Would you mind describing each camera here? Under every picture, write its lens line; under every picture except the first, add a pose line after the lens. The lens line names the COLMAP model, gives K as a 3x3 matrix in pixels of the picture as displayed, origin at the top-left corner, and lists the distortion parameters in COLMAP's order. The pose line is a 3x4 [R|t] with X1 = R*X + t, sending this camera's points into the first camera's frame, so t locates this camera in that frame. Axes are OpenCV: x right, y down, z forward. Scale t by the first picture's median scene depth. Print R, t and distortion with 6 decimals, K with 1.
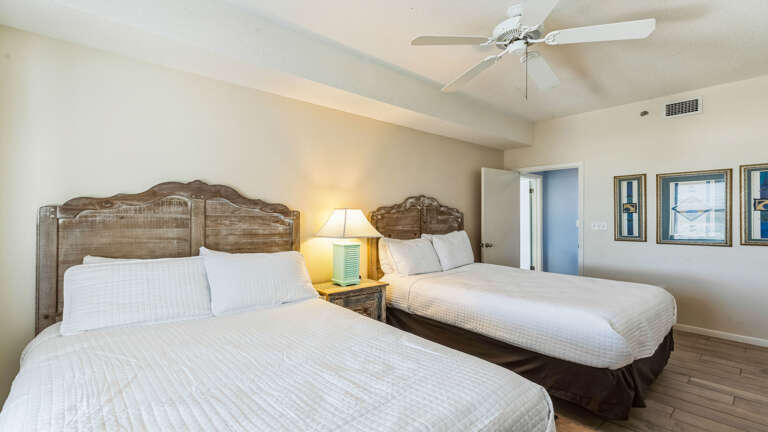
lens RADIAL K [[350.6, 0, 384.3], [0, 350.6, 216.8], [0, 0, 1]] dist [0.003567, -0.000206]
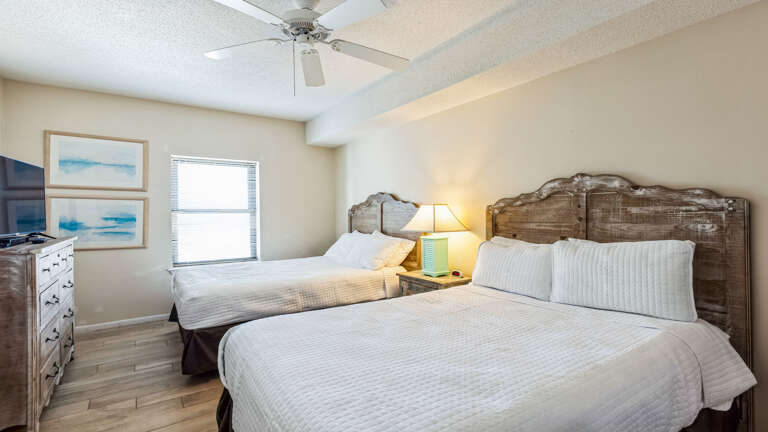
lens RADIAL K [[350.6, 0, 383.2], [0, 350.6, 215.4], [0, 0, 1]] dist [0.003567, -0.000206]
pose [[-0.130973, 0.003641, -0.991379, 0.789144], [0.009917, 0.999948, 0.002363, 0.005379], [0.991336, -0.009522, -0.131002, 0.800930]]
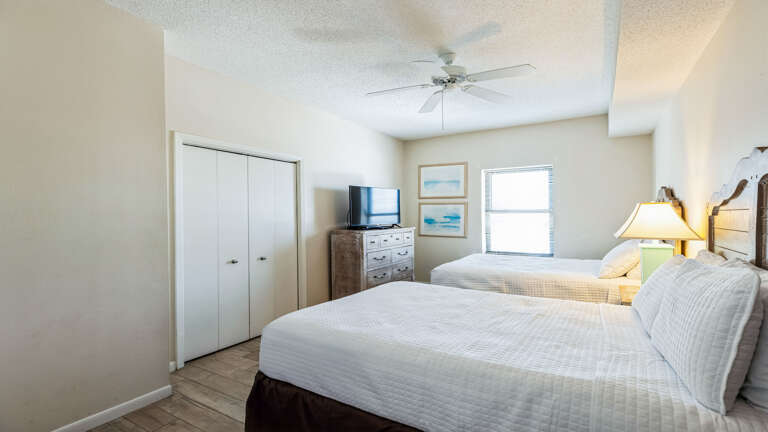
lens RADIAL K [[350.6, 0, 383.9], [0, 350.6, 214.9], [0, 0, 1]] dist [0.003567, -0.000206]
pose [[-0.956798, 0.004148, -0.290725, 0.569801], [0.005299, 0.999981, -0.003173, 0.004023], [0.290706, -0.004576, -0.956801, 1.368686]]
